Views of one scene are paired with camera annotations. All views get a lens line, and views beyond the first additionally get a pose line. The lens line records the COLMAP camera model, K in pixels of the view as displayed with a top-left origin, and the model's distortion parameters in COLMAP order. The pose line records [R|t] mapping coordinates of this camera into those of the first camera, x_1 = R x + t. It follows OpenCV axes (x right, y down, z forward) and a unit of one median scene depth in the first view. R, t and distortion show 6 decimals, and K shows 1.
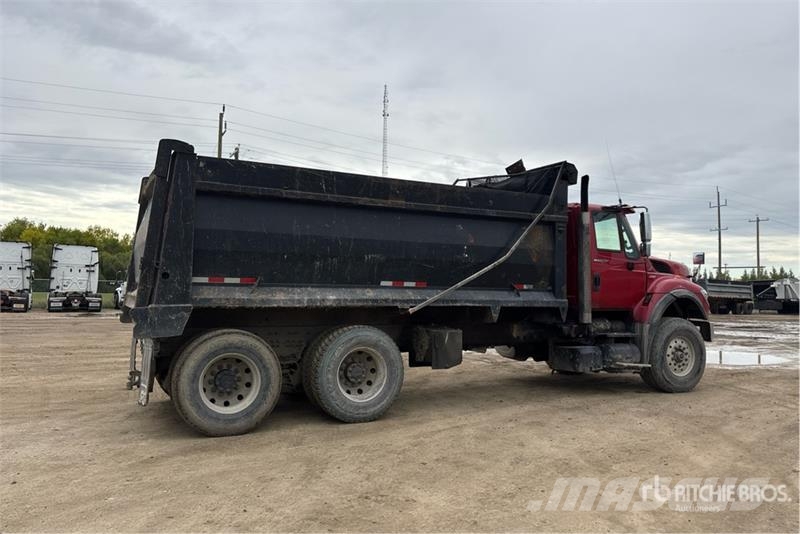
lens RADIAL K [[595.8, 0, 403.7], [0, 595.8, 256.0], [0, 0, 1]] dist [0.050117, -0.056145]
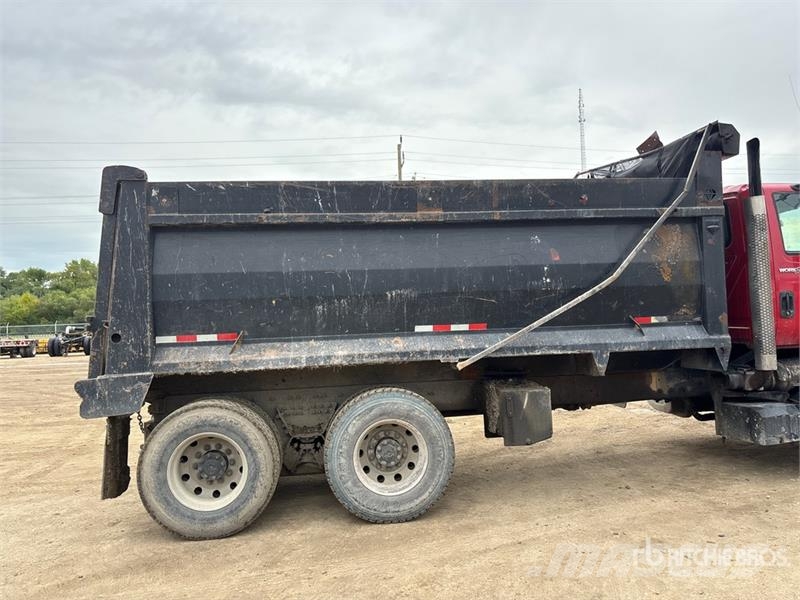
lens RADIAL K [[596.9, 0, 401.6], [0, 596.9, 299.1], [0, 0, 1]] dist [0.047563, -0.045471]
pose [[0.938337, -0.060710, -0.340348, 0.190806], [0.072533, 0.997121, 0.022110, -0.007214], [0.338026, -0.045433, 0.940039, 0.312724]]
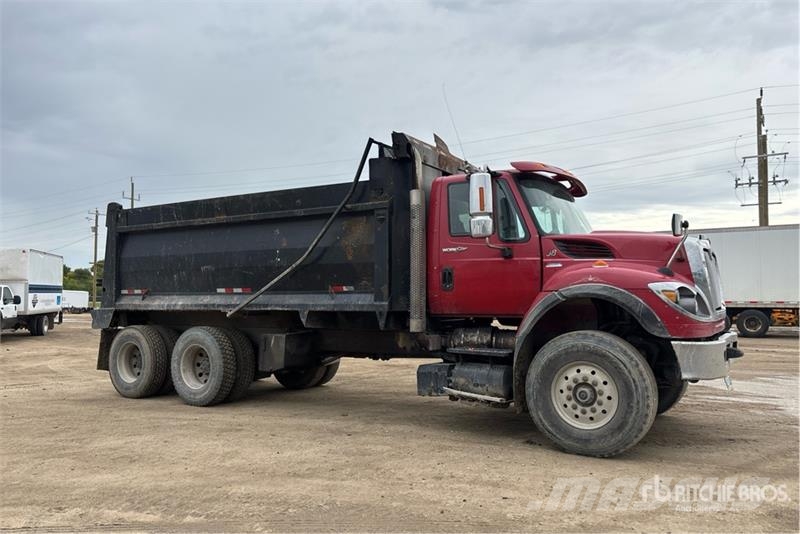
lens RADIAL K [[595.8, 0, 415.5], [0, 595.8, 271.1], [0, 0, 1]] dist [0.050117, -0.056145]
pose [[0.532918, -0.056635, -0.844269, 1.133270], [0.060105, 0.997771, -0.028992, 0.064826], [0.844029, -0.035294, 0.535134, 0.694867]]
